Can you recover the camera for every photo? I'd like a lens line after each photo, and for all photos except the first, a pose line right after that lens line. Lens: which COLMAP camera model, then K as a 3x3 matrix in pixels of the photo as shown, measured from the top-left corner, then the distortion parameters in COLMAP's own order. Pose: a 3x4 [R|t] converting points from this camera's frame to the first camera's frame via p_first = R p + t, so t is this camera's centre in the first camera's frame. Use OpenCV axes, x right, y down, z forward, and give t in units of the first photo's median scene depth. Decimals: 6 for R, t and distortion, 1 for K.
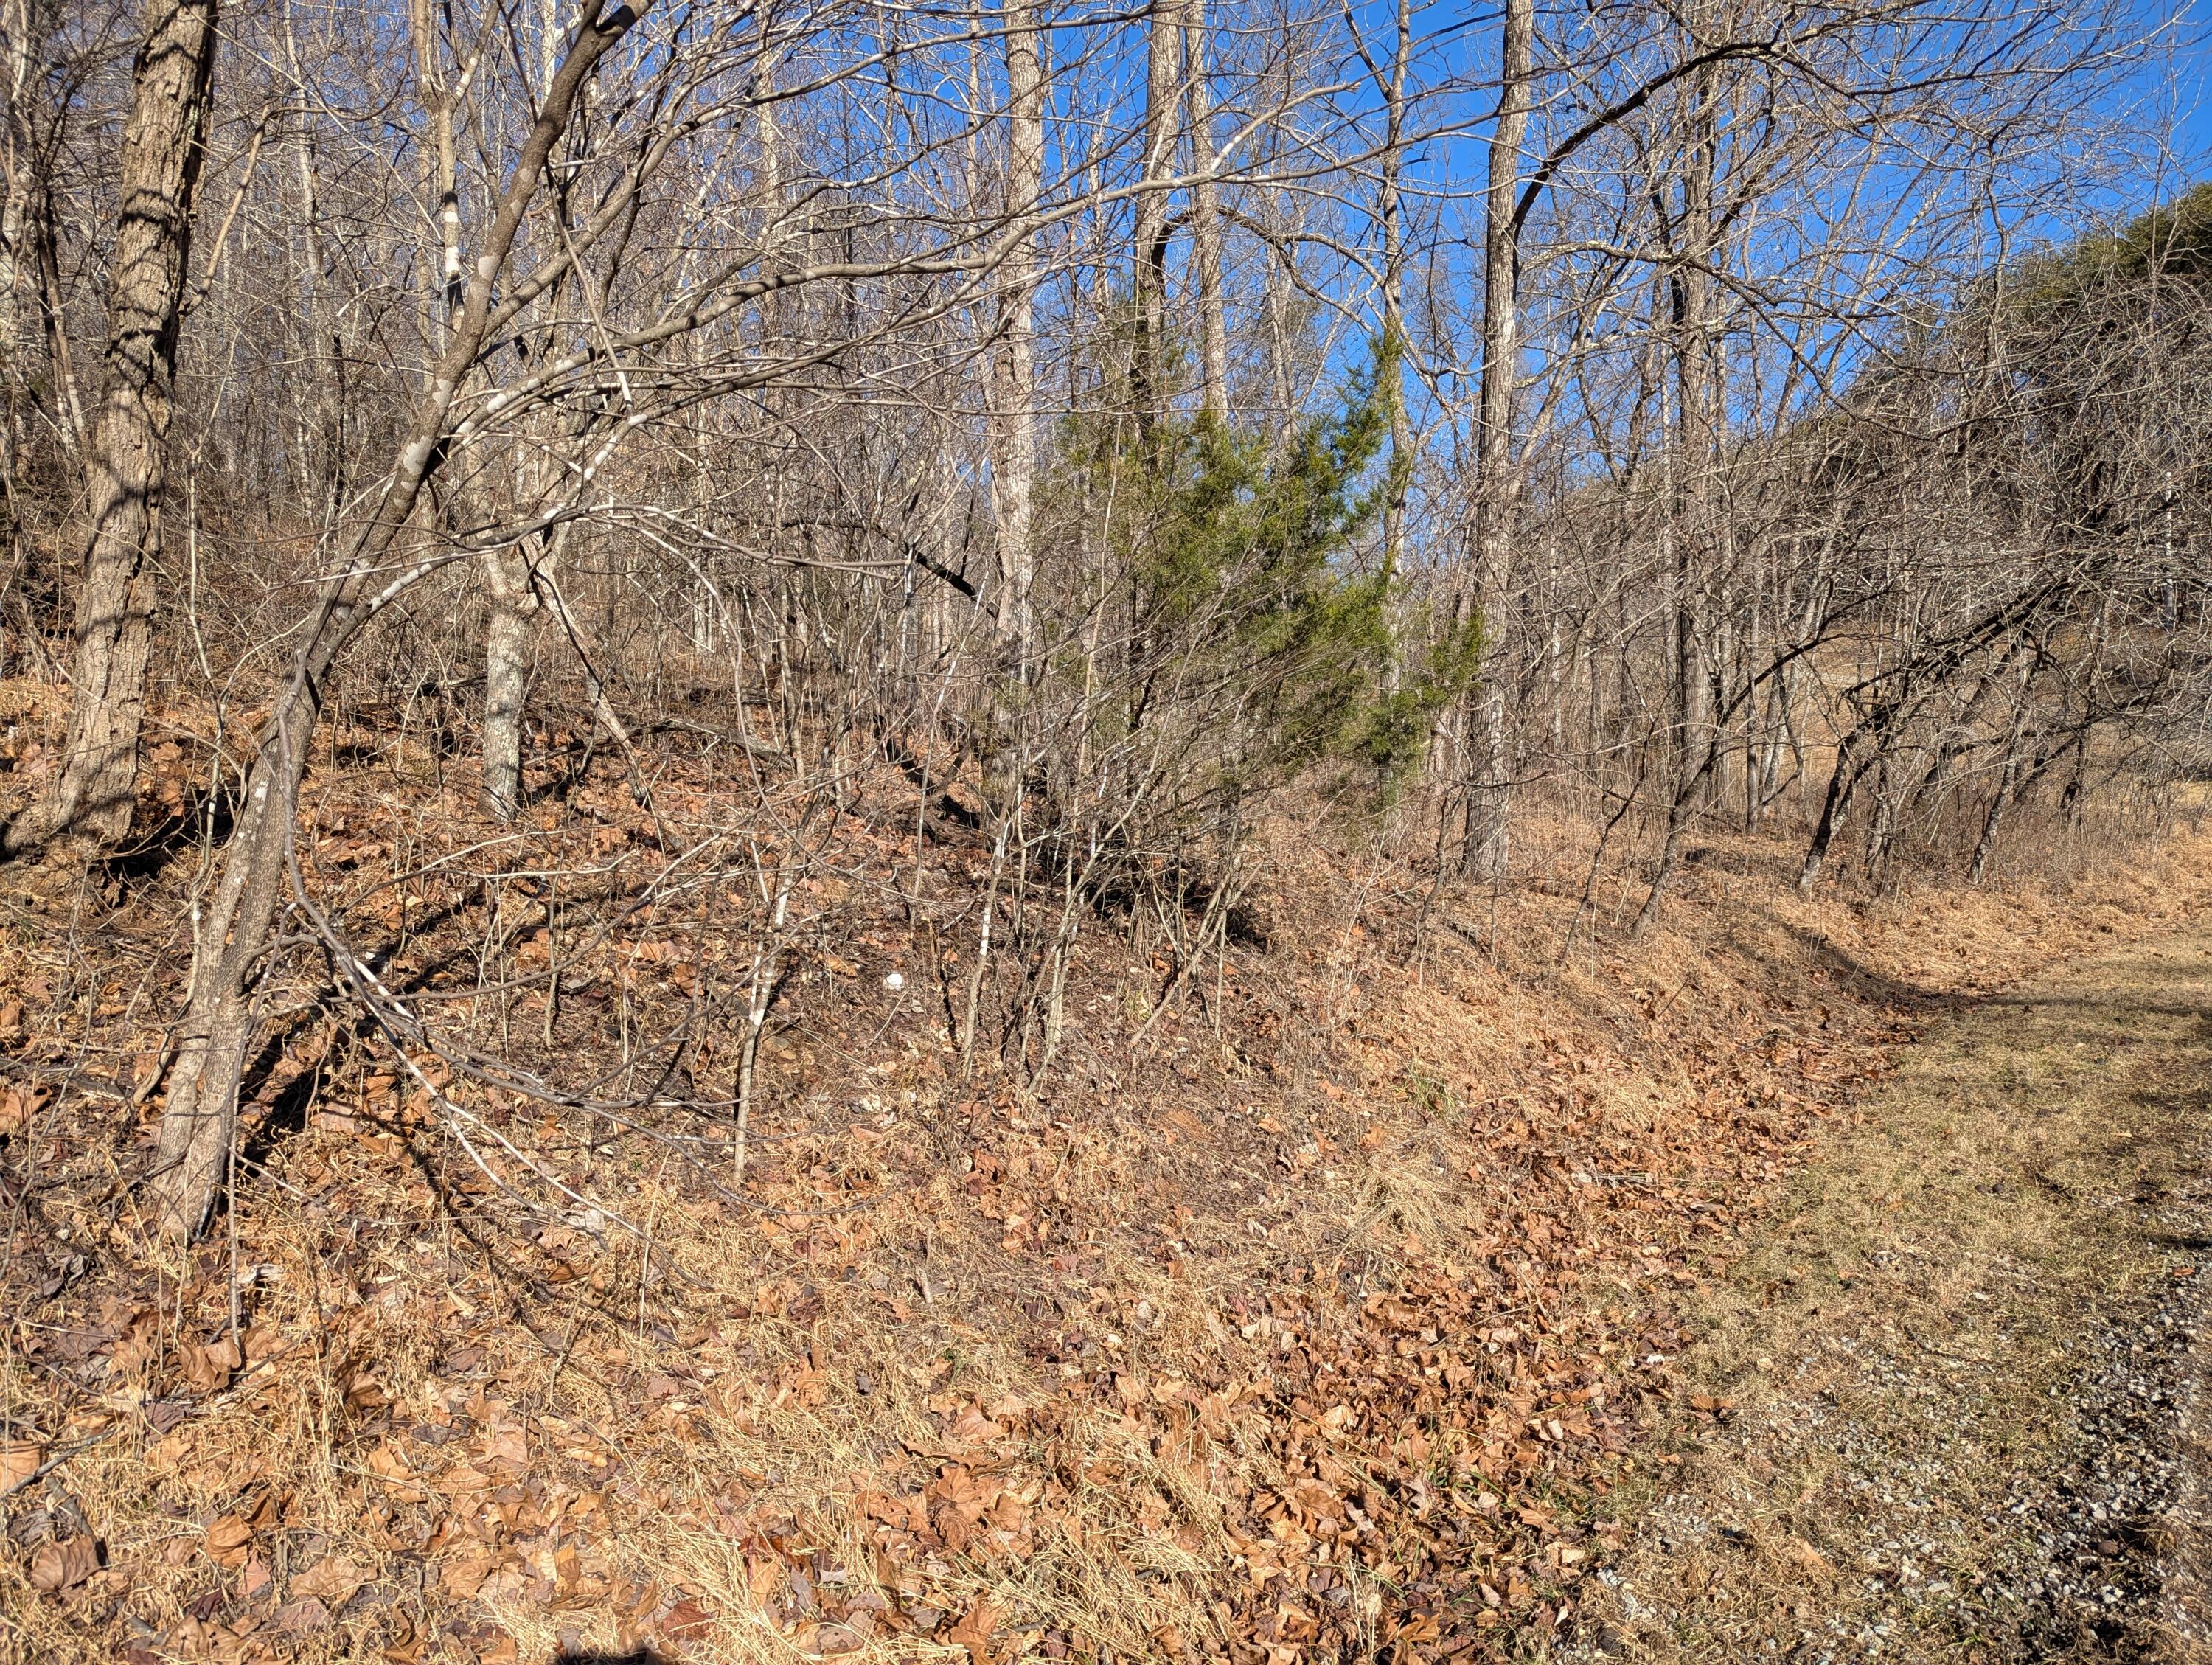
lens RADIAL K [[1540.7, 0, 1111.0], [0, 1540.7, 809.3], [0, 0, 1]] dist [0.059853, -0.052222]
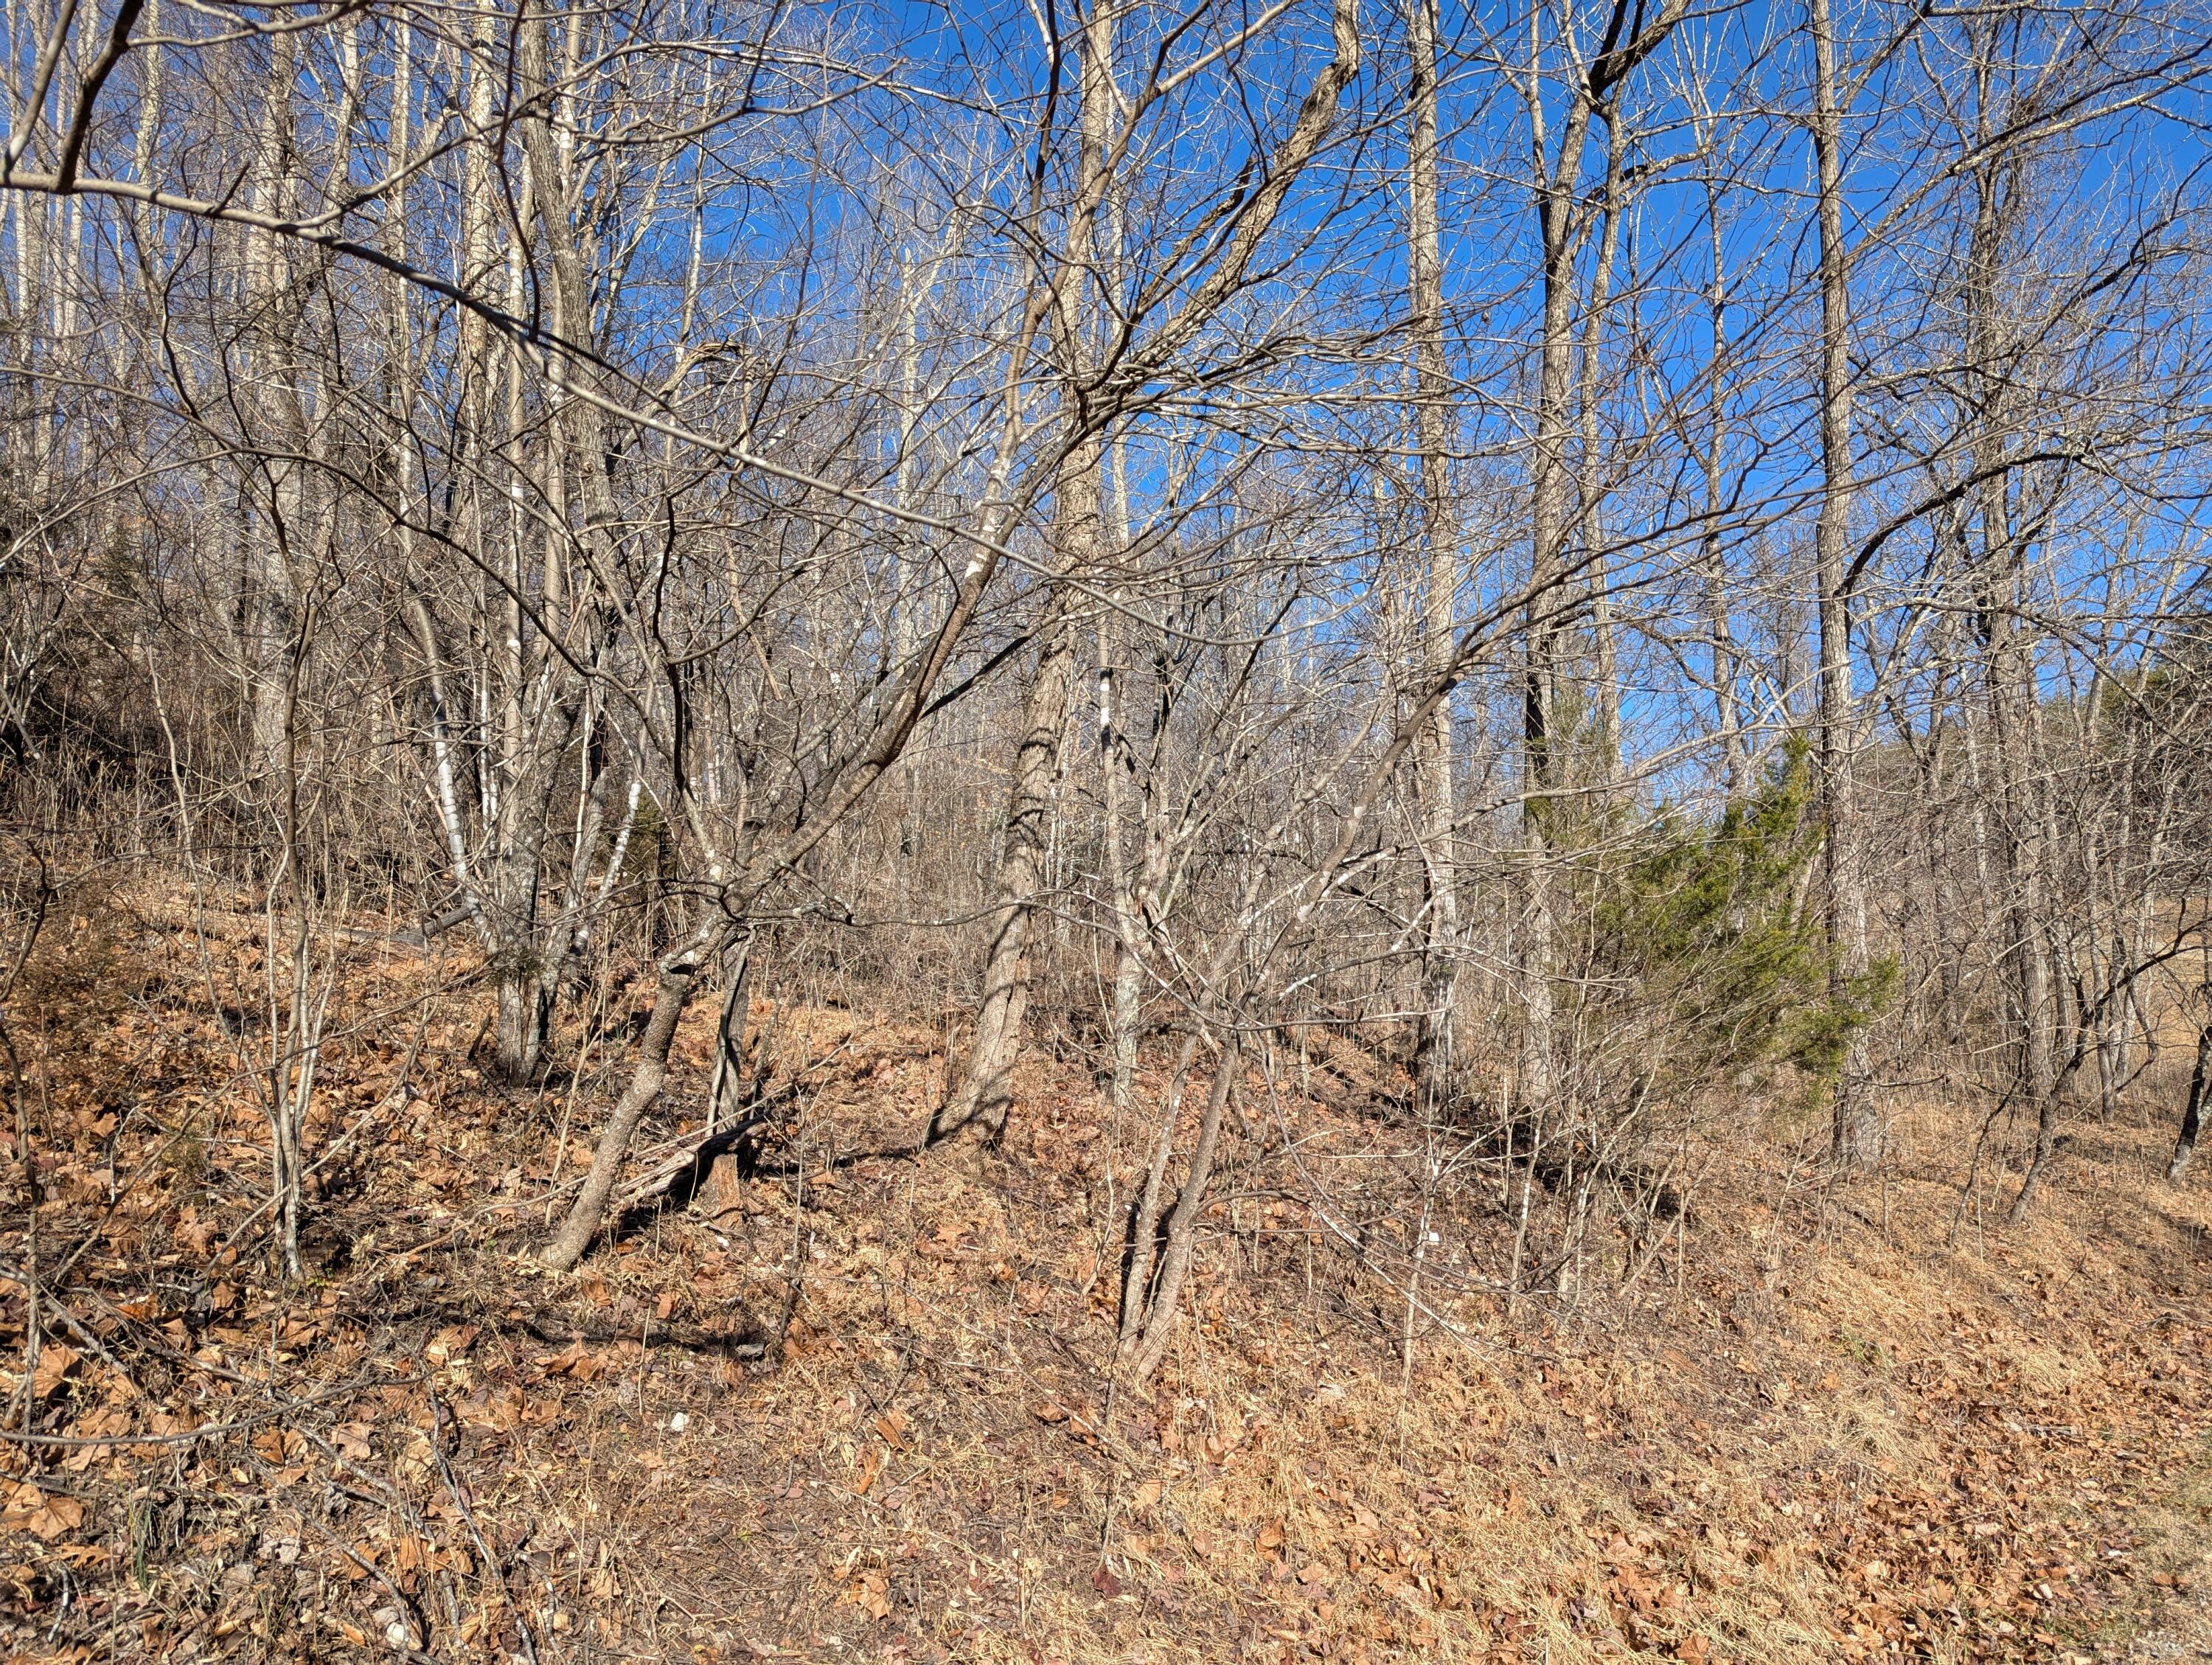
lens RADIAL K [[1540.7, 0, 1100.5], [0, 1540.7, 838.2], [0, 0, 1]] dist [0.059853, -0.052222]
pose [[0.986476, -0.019633, -0.162724, -0.194132], [-0.005495, 0.988281, -0.152550, -0.021371], [0.163812, 0.151381, 0.974807, -0.371131]]
